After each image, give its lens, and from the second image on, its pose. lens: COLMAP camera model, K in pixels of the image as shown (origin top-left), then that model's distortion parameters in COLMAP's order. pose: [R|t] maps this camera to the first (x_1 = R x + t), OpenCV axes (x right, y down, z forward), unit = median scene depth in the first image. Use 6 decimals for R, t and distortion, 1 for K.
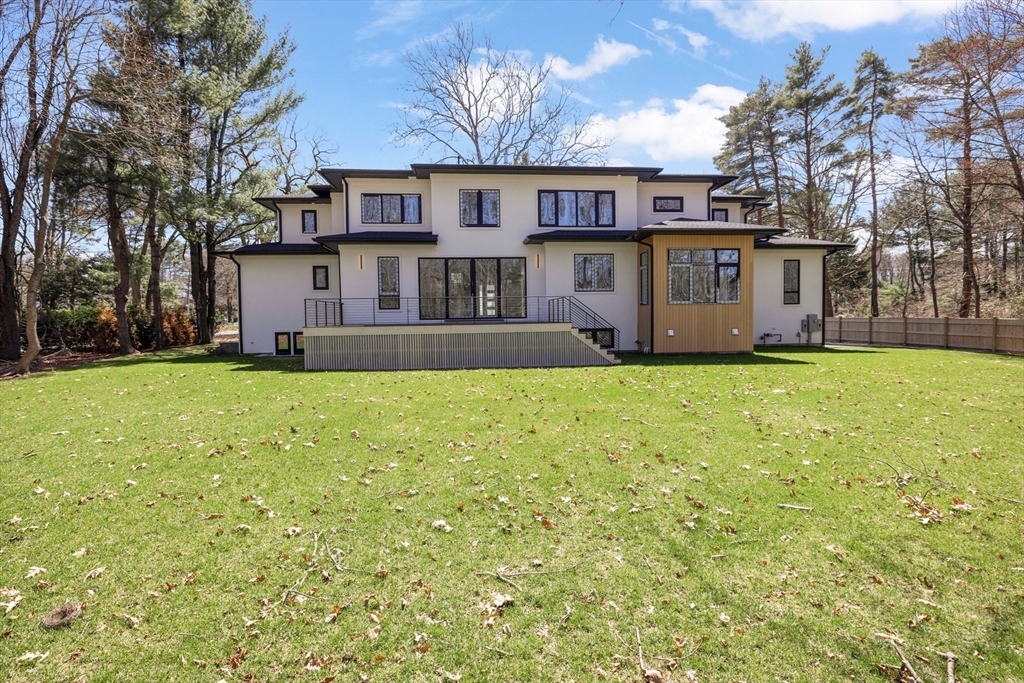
lens RADIAL K [[478.6, 0, 512.0], [0, 478.6, 341.5], [0, 0, 1]] dist [0.002415, 0.000642]
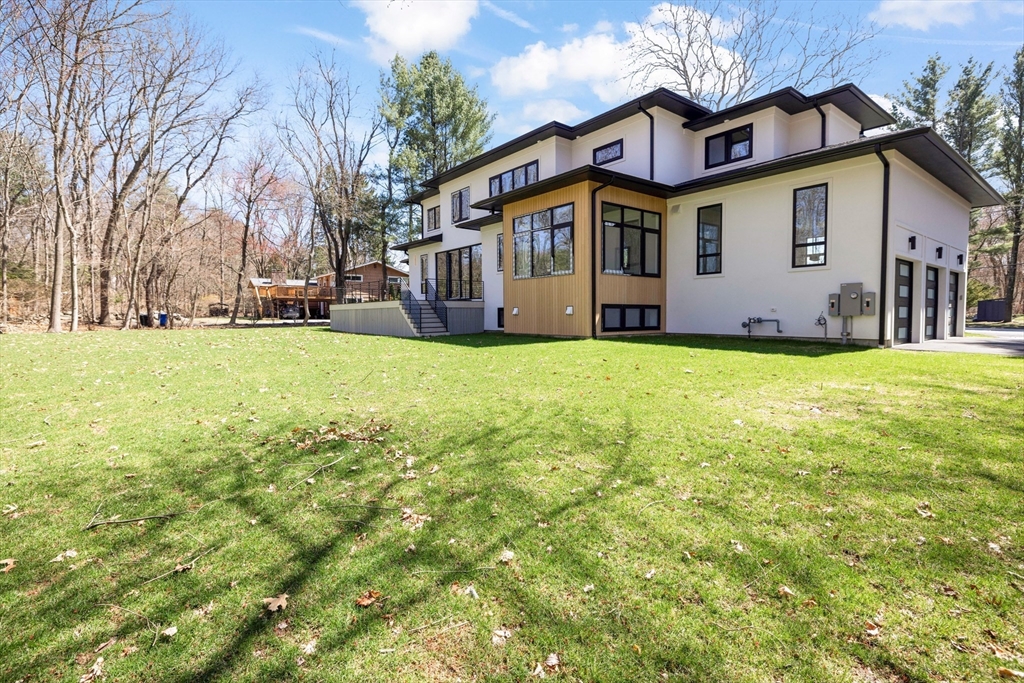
lens RADIAL K [[478.6, 0, 512.0], [0, 478.6, 341.5], [0, 0, 1]] dist [0.002415, 0.000642]
pose [[0.531785, 0.059438, -0.844791, 1.006623], [-0.042865, 0.998145, 0.043244, 0.000091], [0.845794, 0.013216, 0.533346, 0.473874]]
